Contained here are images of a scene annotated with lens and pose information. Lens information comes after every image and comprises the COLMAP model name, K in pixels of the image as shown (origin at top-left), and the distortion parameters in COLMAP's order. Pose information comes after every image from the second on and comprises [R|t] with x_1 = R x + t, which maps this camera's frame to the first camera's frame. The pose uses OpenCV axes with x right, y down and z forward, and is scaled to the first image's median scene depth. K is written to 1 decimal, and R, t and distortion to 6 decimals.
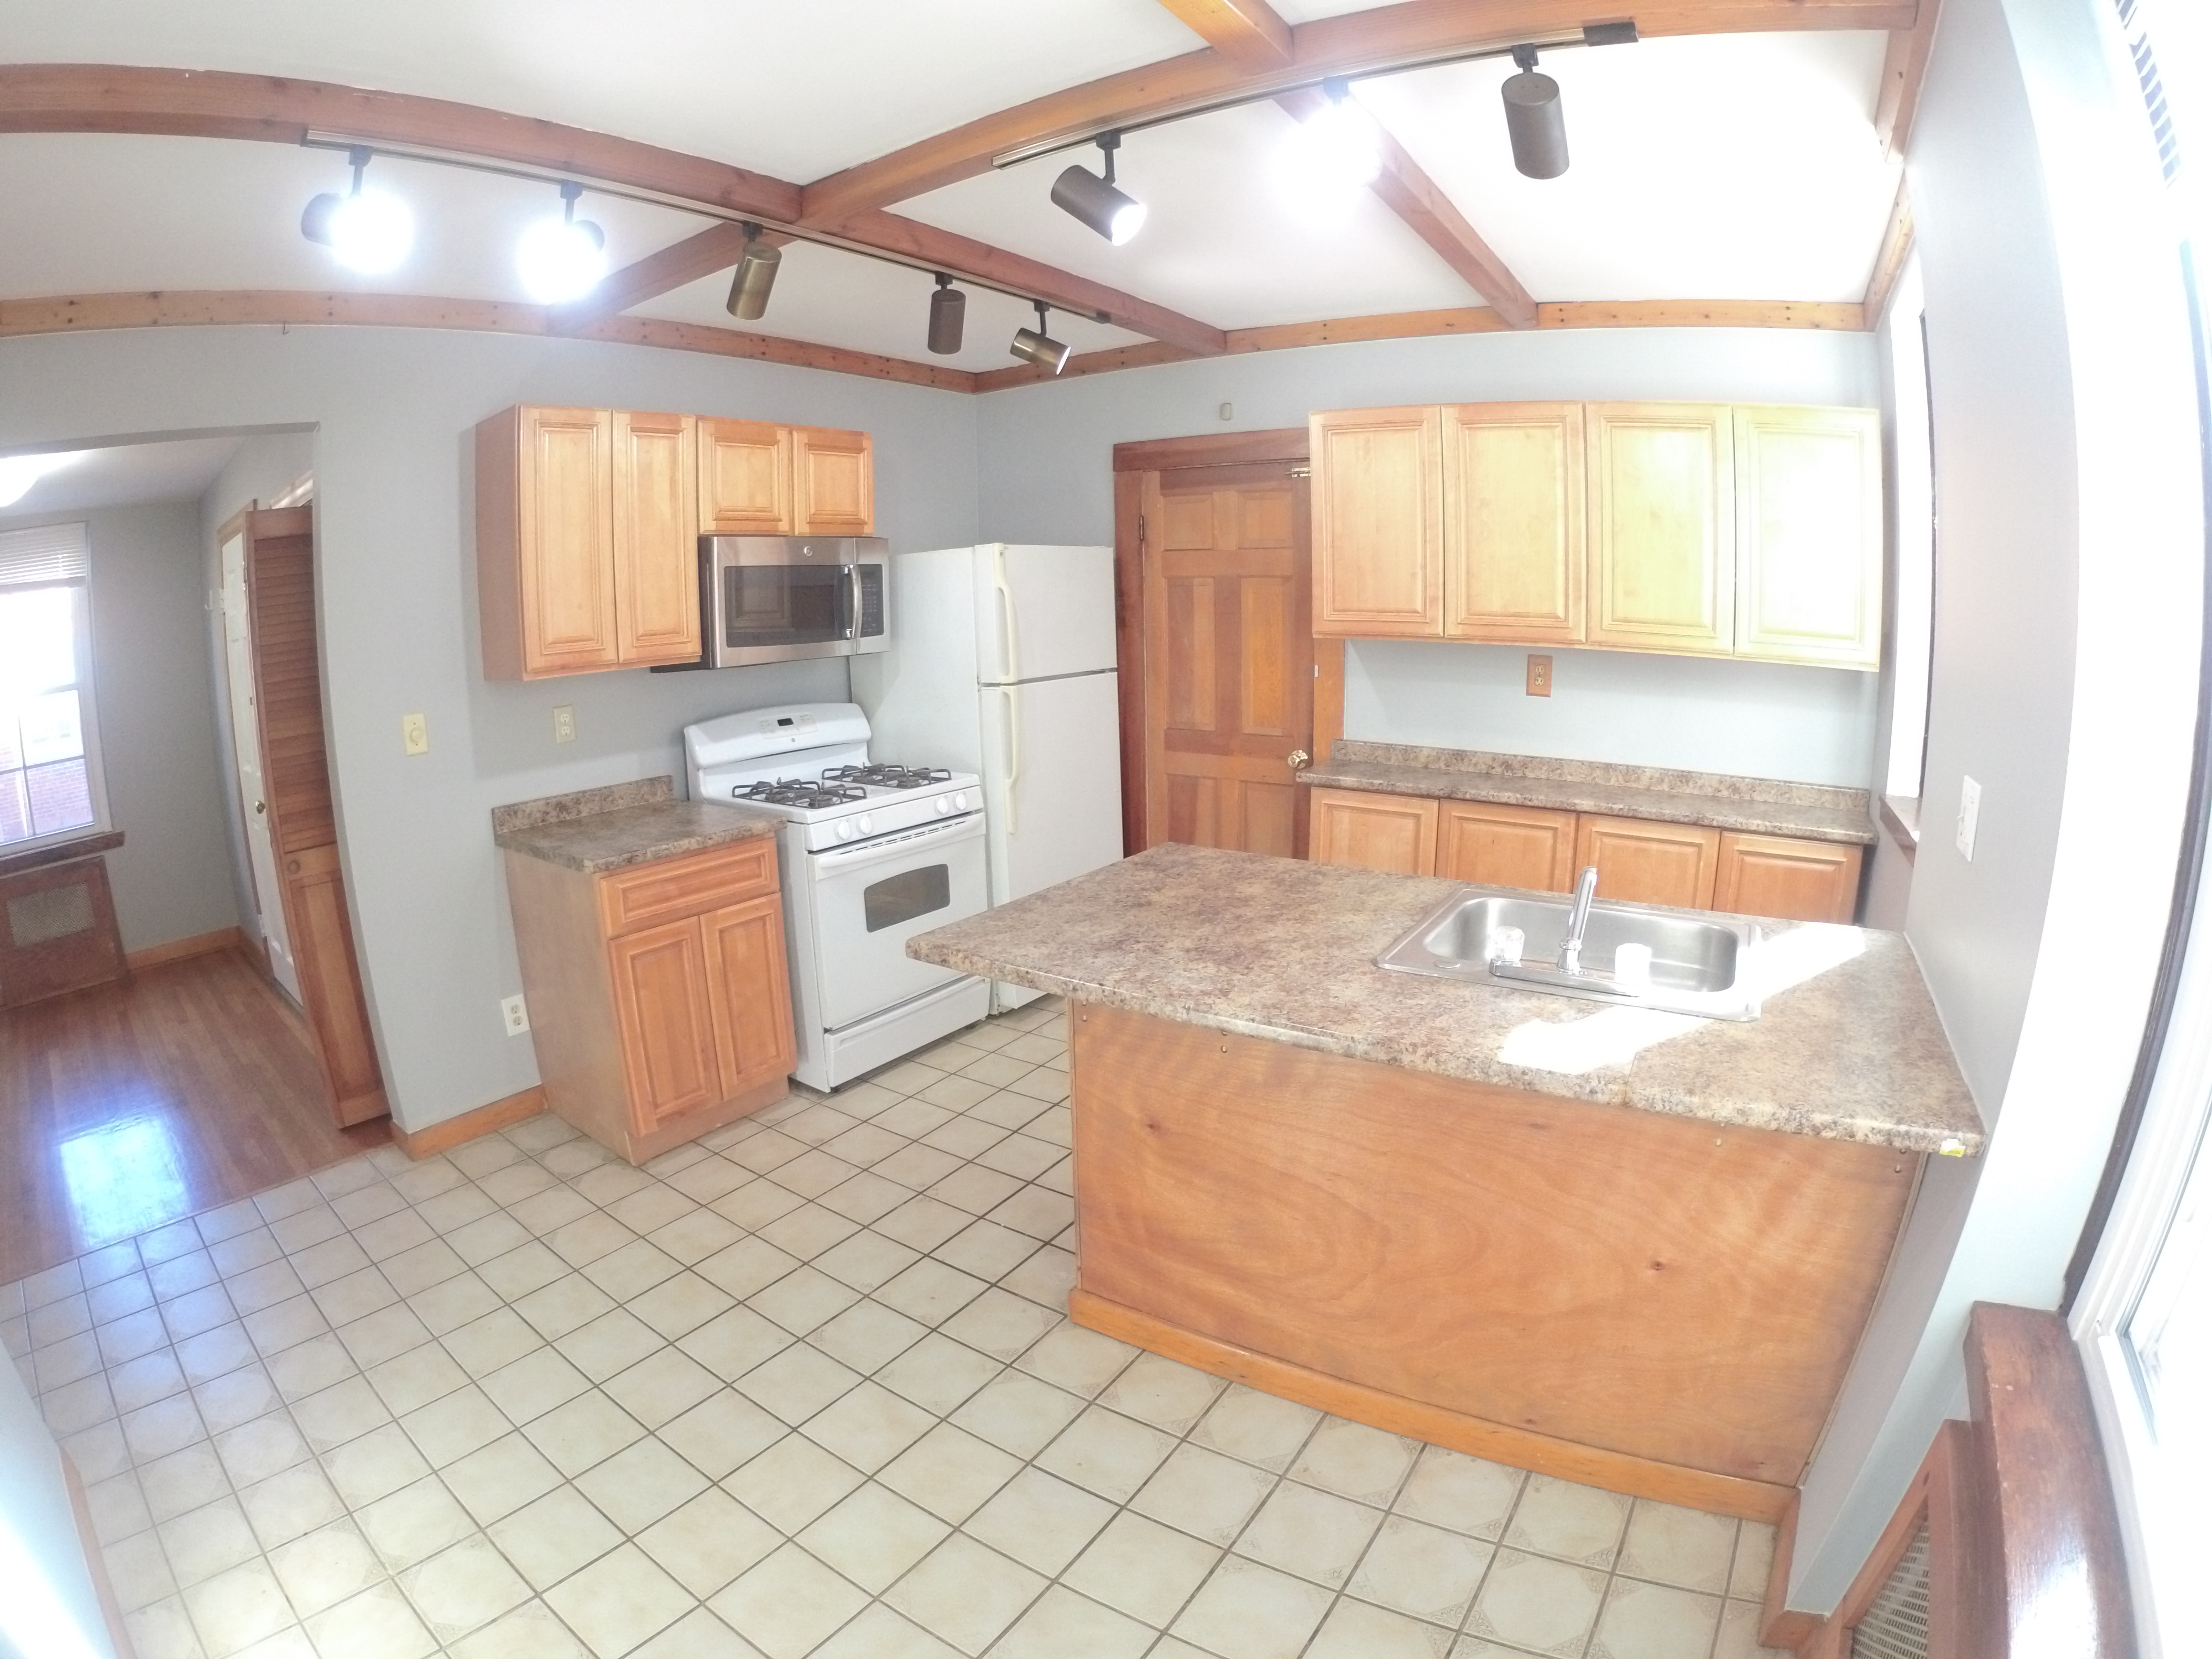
lens RADIAL K [[1115.2, 0, 1121.6], [0, 1115.2, 836.7], [0, 0, 1]] dist [-0.273333, 0.064251]
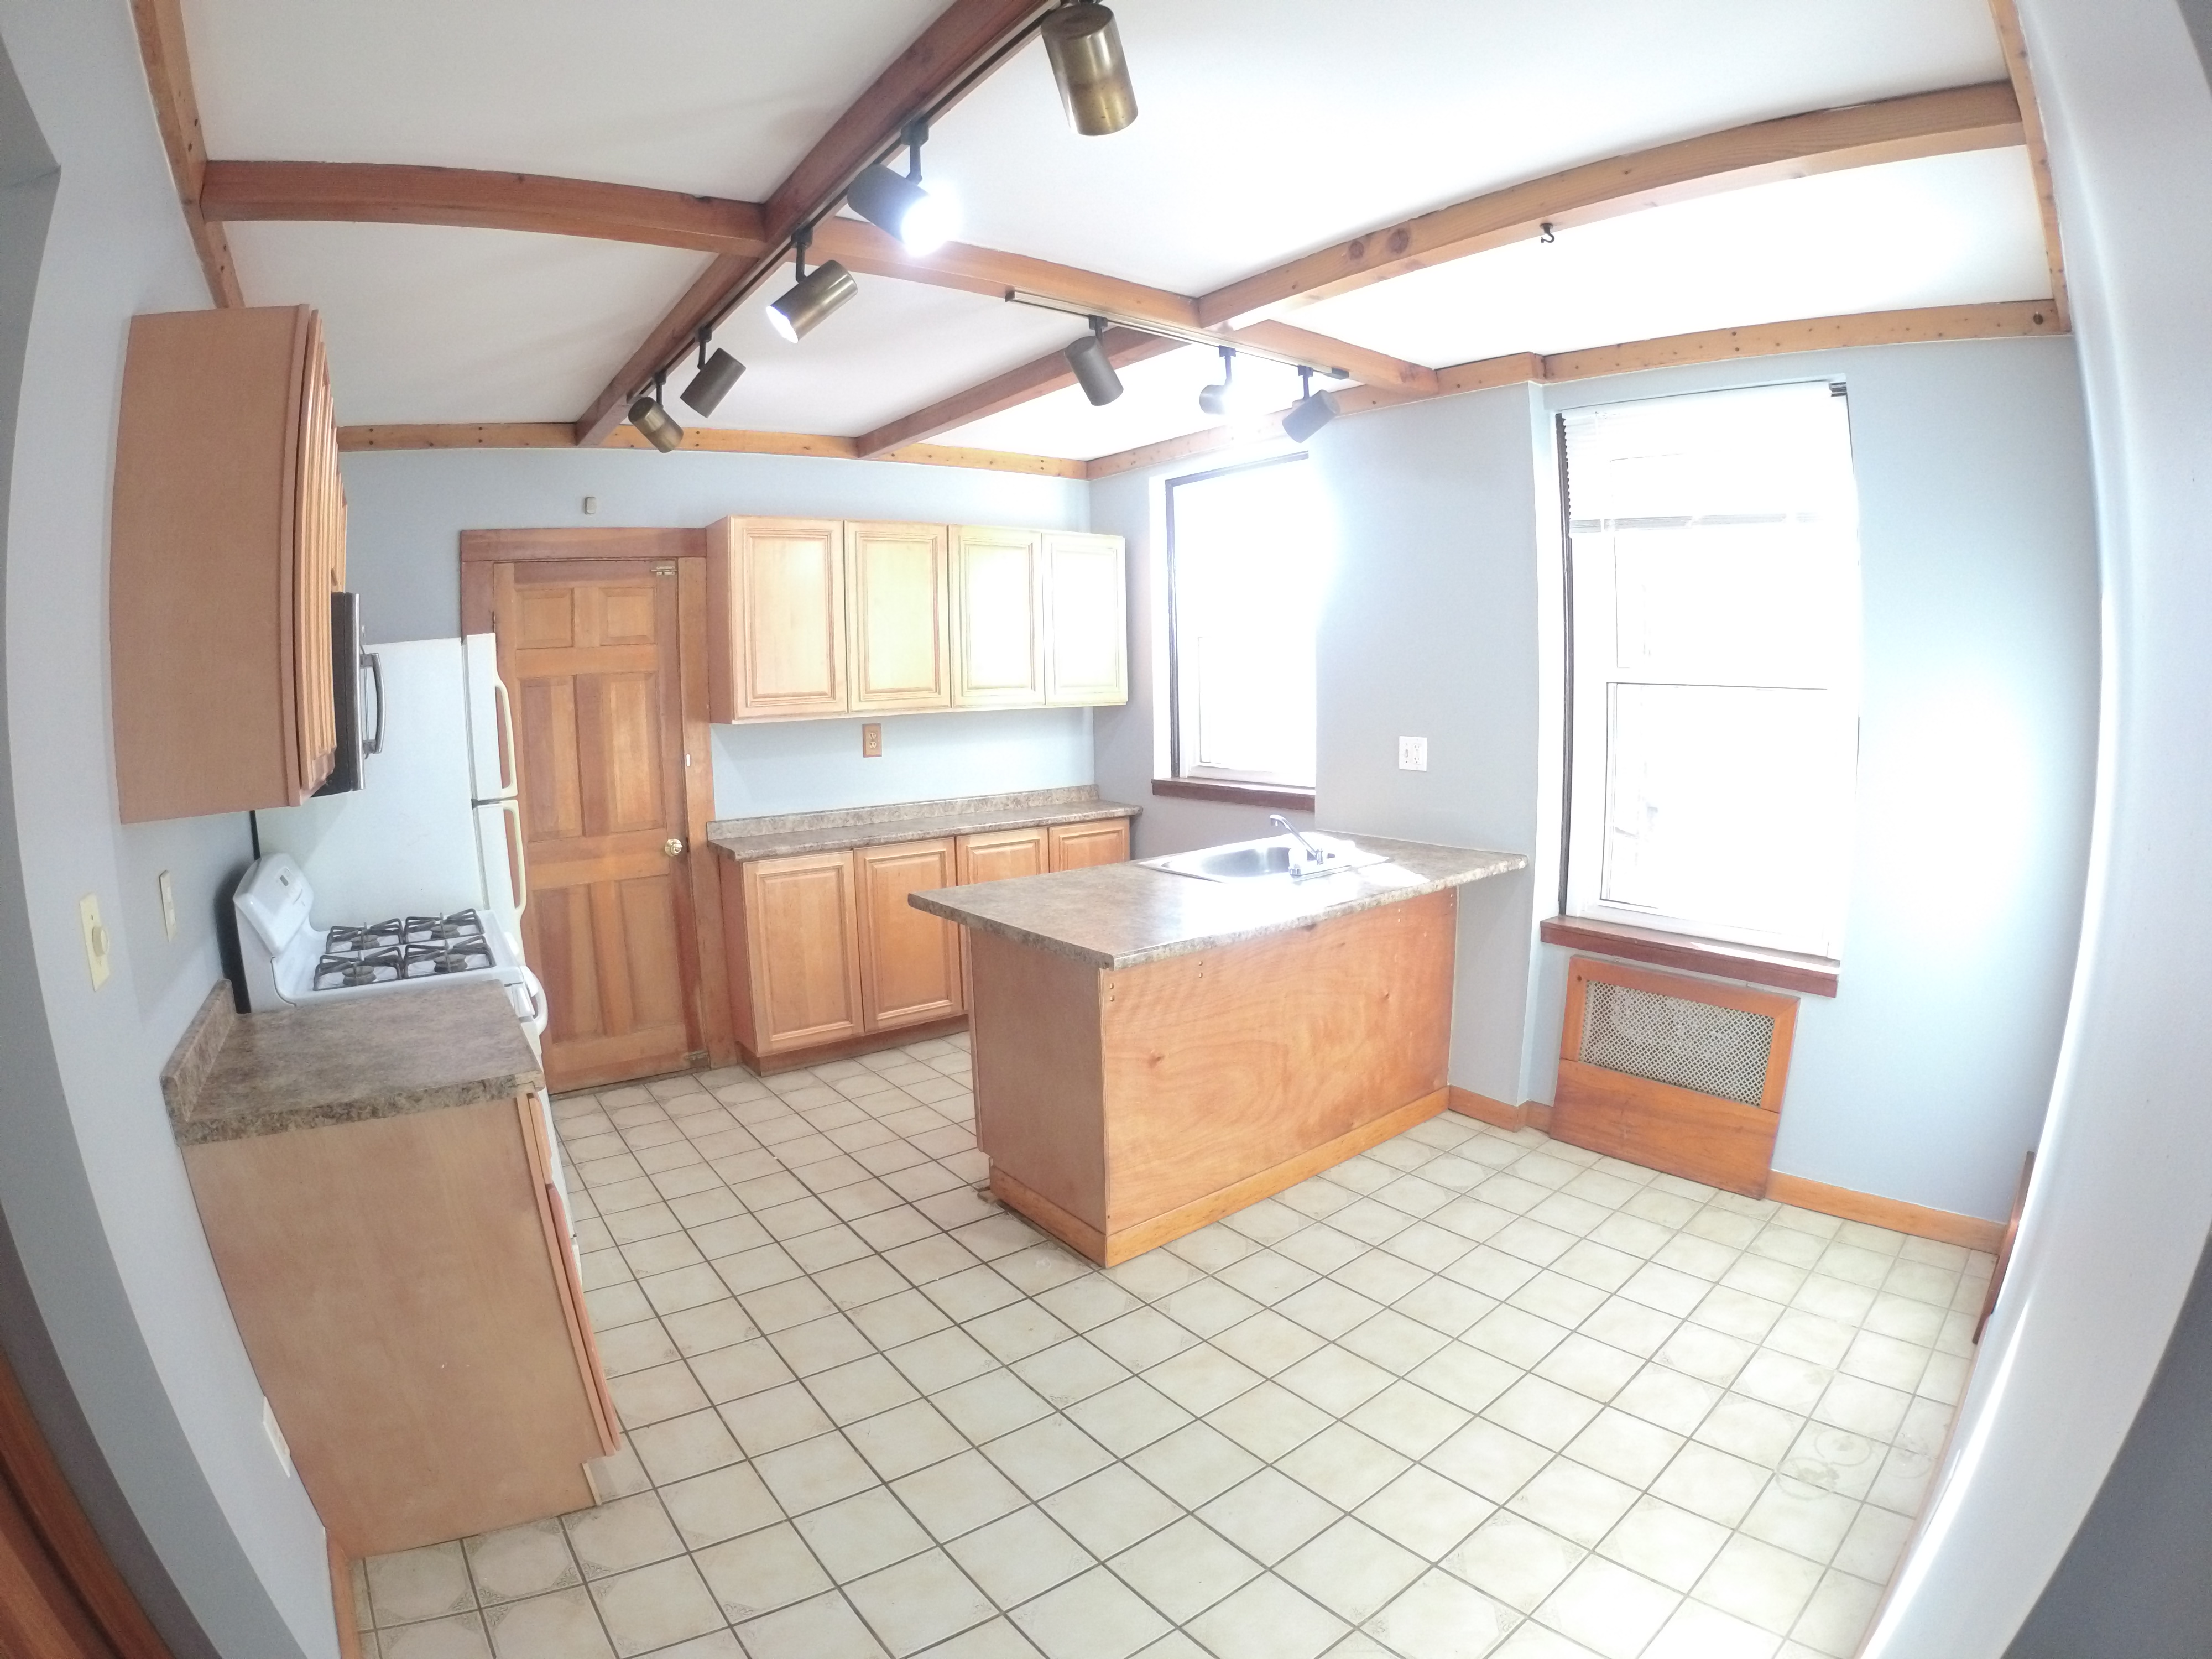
lens RADIAL K [[1115.2, 0, 1121.6], [0, 1115.2, 836.7], [0, 0, 1]] dist [-0.273333, 0.064251]
pose [[0.289817, -0.135108, 0.947498, -0.765398], [0.209517, 0.974930, 0.074933, -0.076636], [-0.933868, 0.176800, 0.310858, 0.344932]]
